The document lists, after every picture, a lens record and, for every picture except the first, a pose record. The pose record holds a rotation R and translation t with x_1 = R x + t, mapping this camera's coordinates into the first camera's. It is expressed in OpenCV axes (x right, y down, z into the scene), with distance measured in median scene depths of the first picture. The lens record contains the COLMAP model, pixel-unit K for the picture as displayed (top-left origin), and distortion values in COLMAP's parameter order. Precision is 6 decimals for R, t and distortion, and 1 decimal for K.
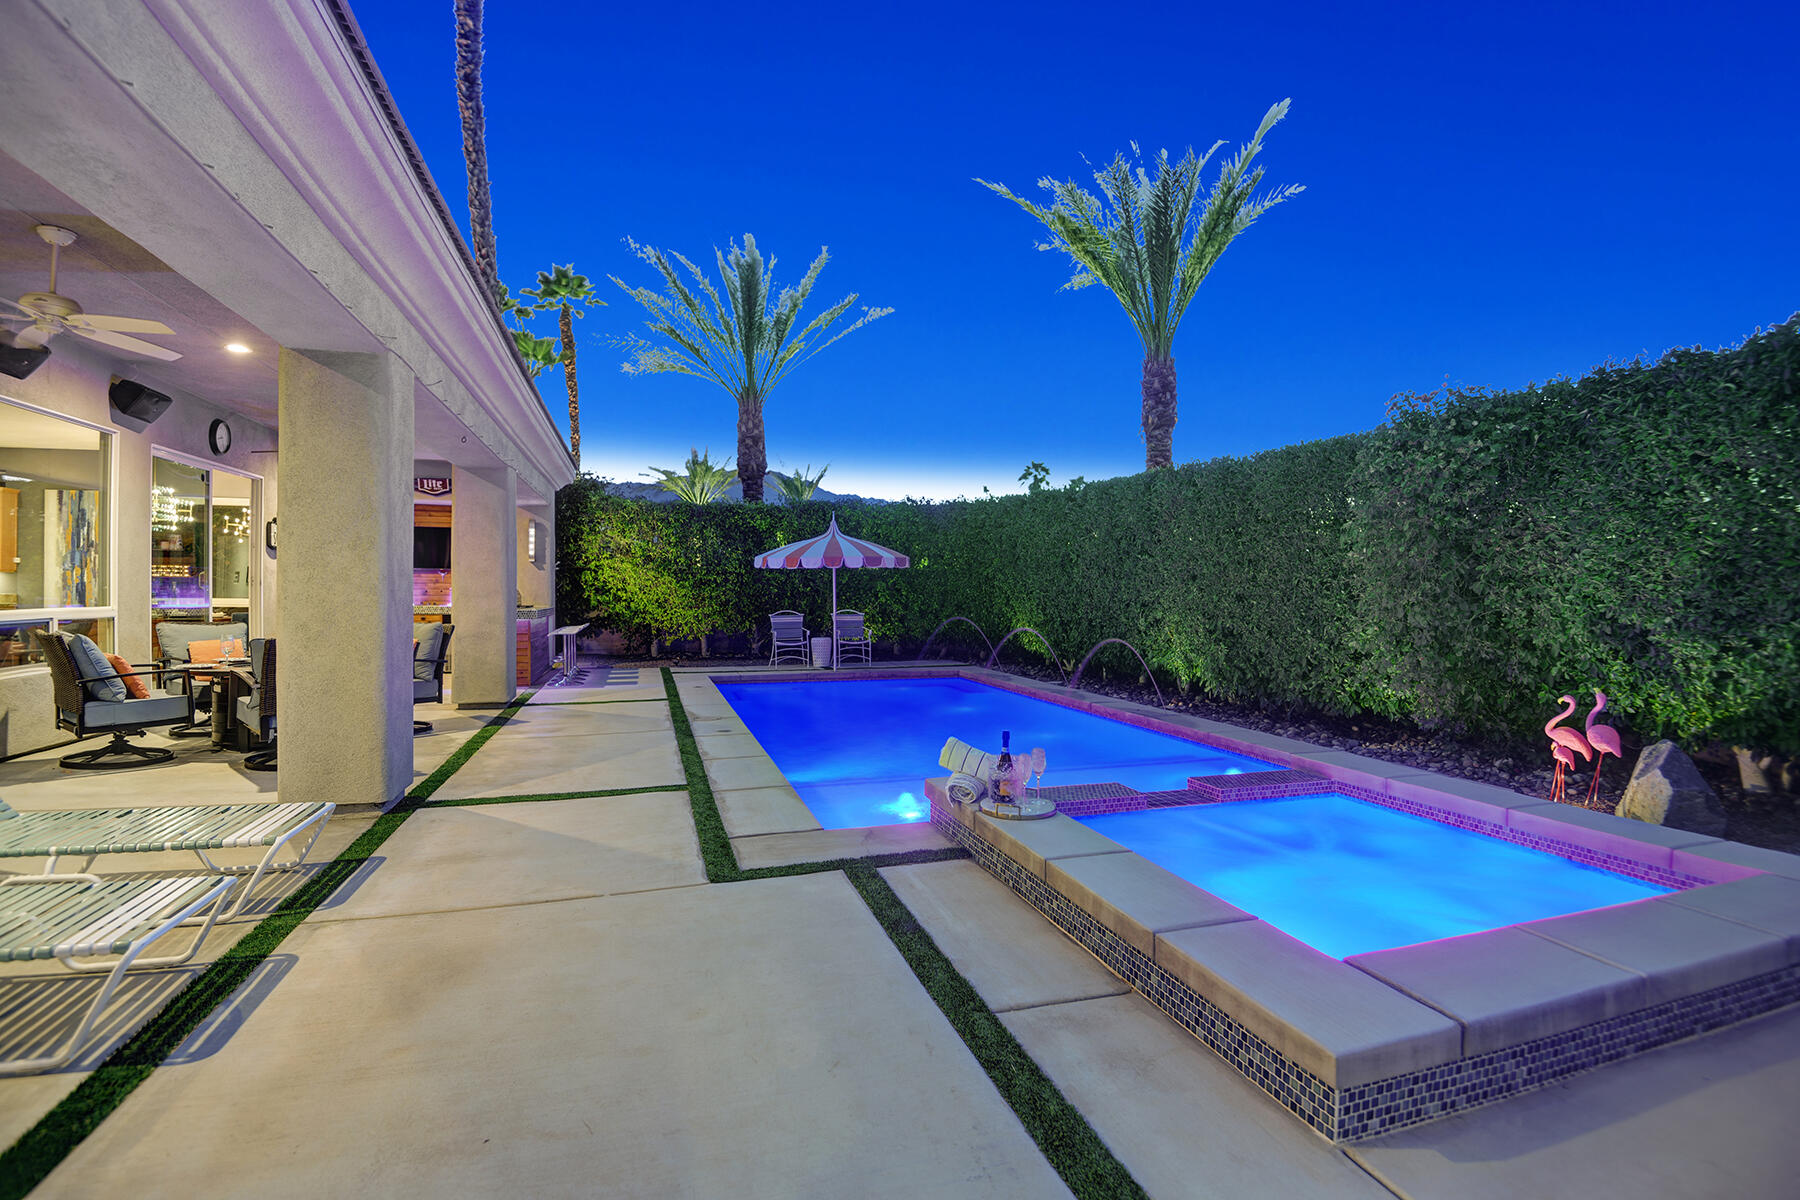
lens RADIAL K [[829.5, 0, 917.2], [0, 829.5, 592.8], [0, 0, 1]] dist [-0.002798, -0.029200]
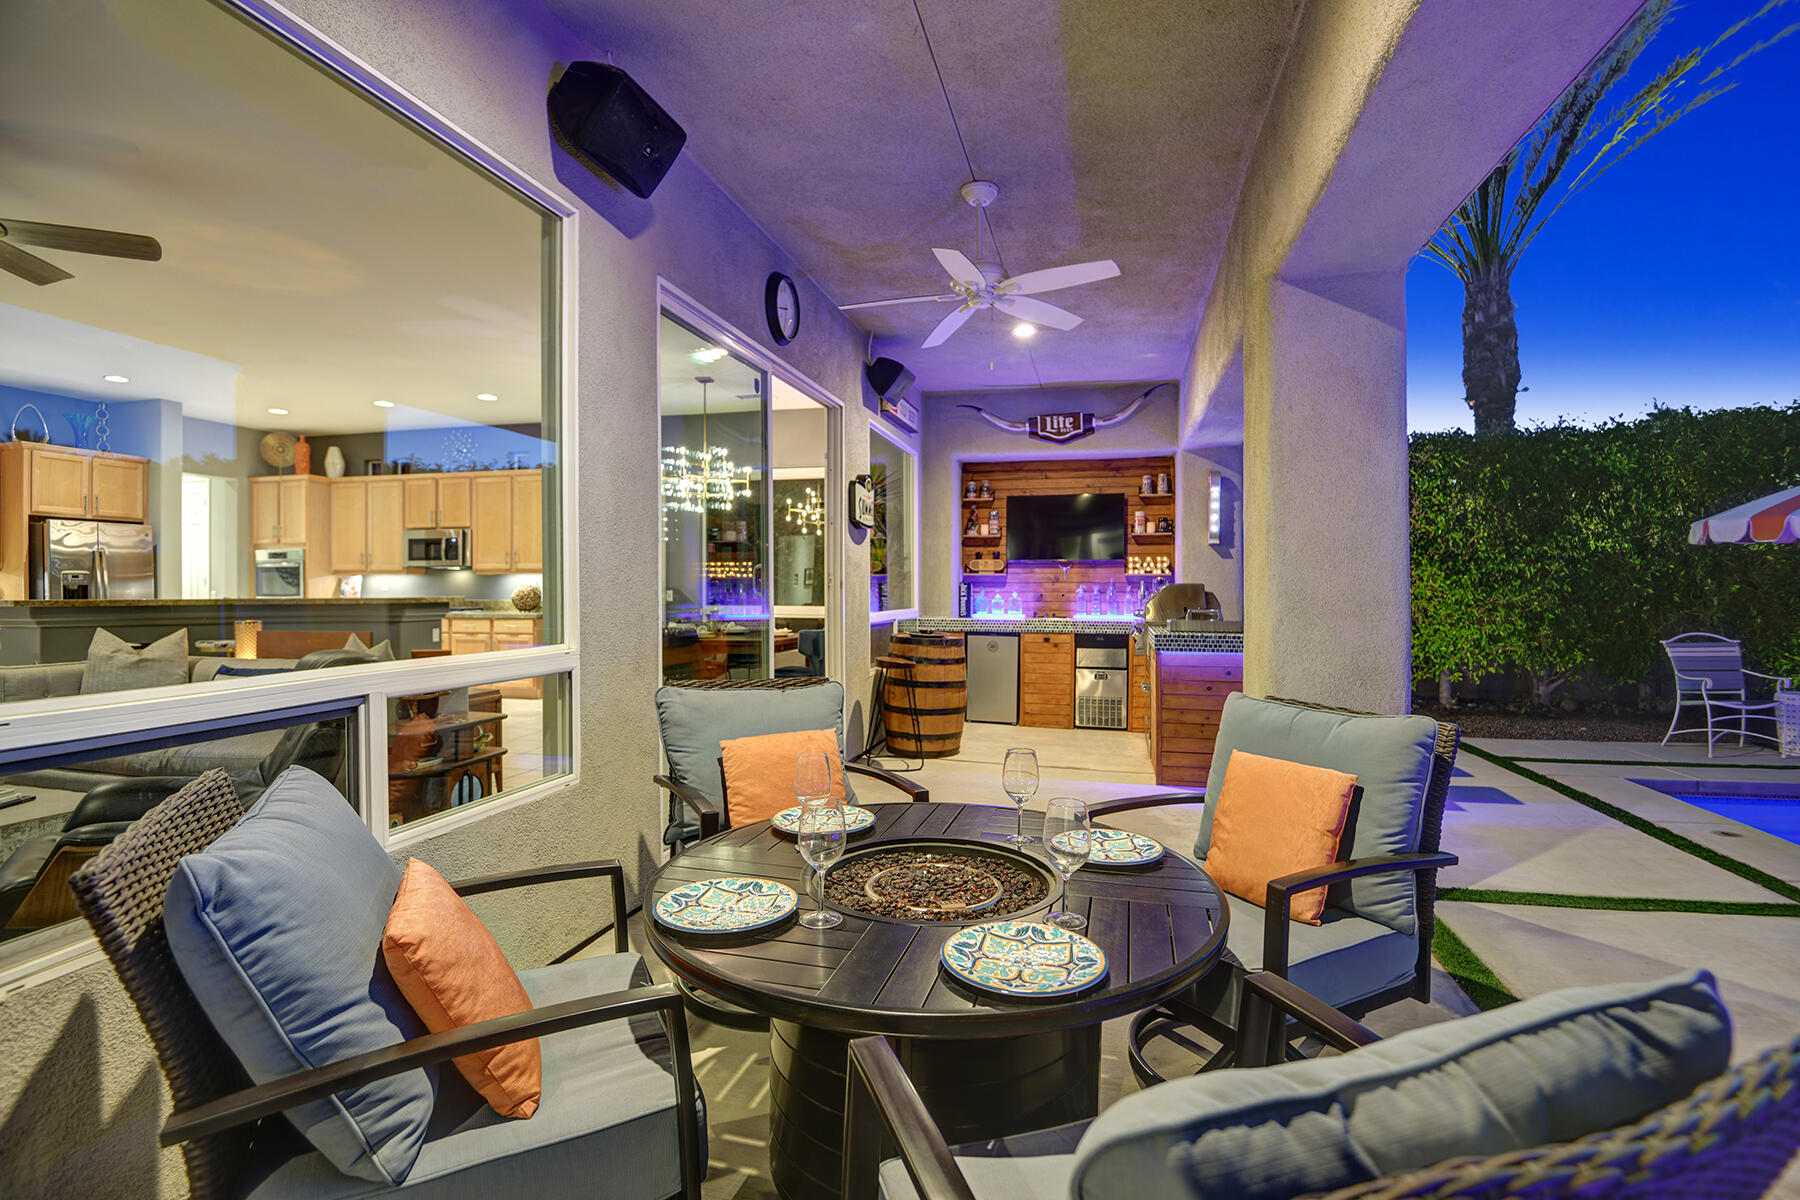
lens RADIAL K [[829.5, 0, 917.2], [0, 829.5, 592.8], [0, 0, 1]] dist [-0.002798, -0.029200]
pose [[0.855674, -0.003754, -0.517501, -0.420243], [0.004177, 0.999991, -0.000348, -0.005272], [0.517498, -0.001864, 0.855682, 0.486395]]
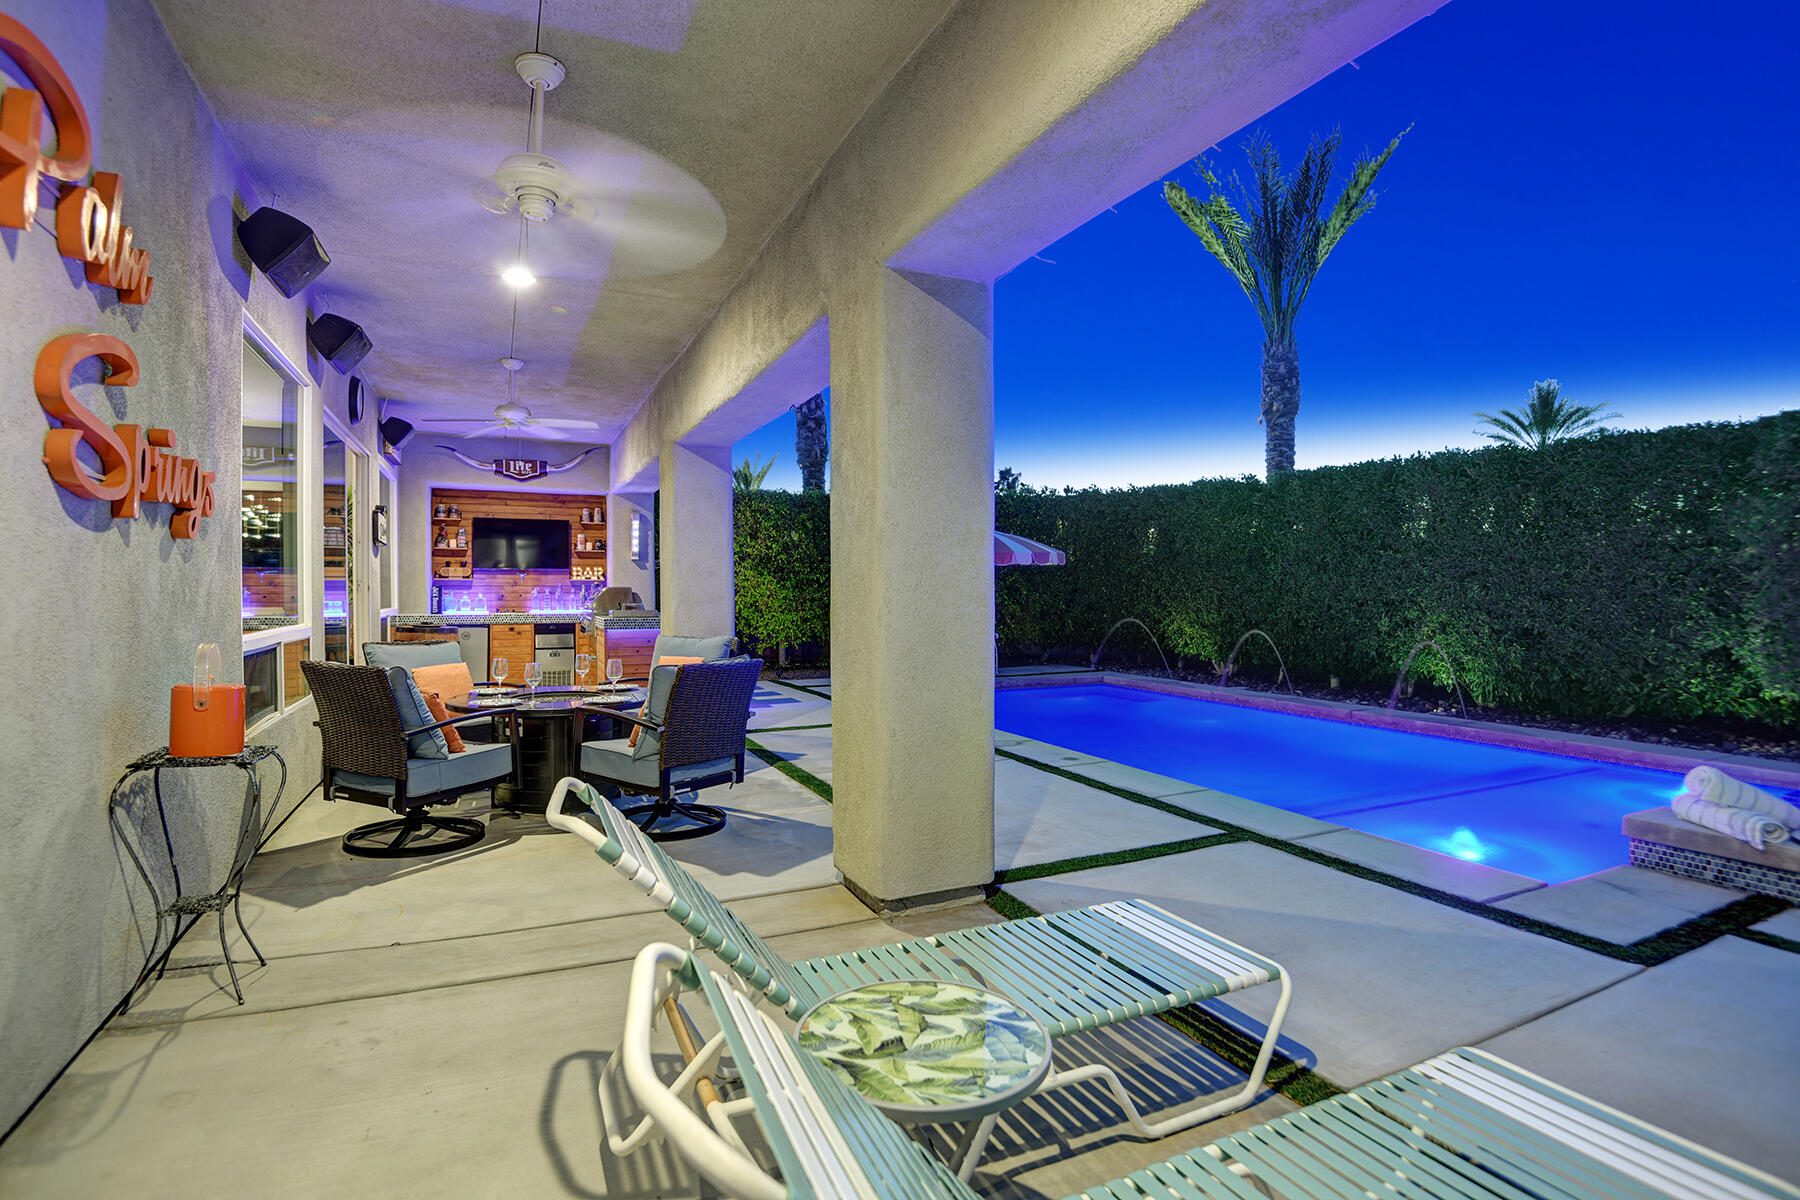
lens RADIAL K [[868.8, 0, 911.0], [0, 868.8, 596.9], [0, 0, 1]] dist [0.000806, -0.026923]
pose [[0.991613, -0.009648, 0.128880, -0.367613], [0.008565, 0.999923, 0.008955, -0.006380], [-0.128956, -0.007776, 0.991620, 0.100350]]
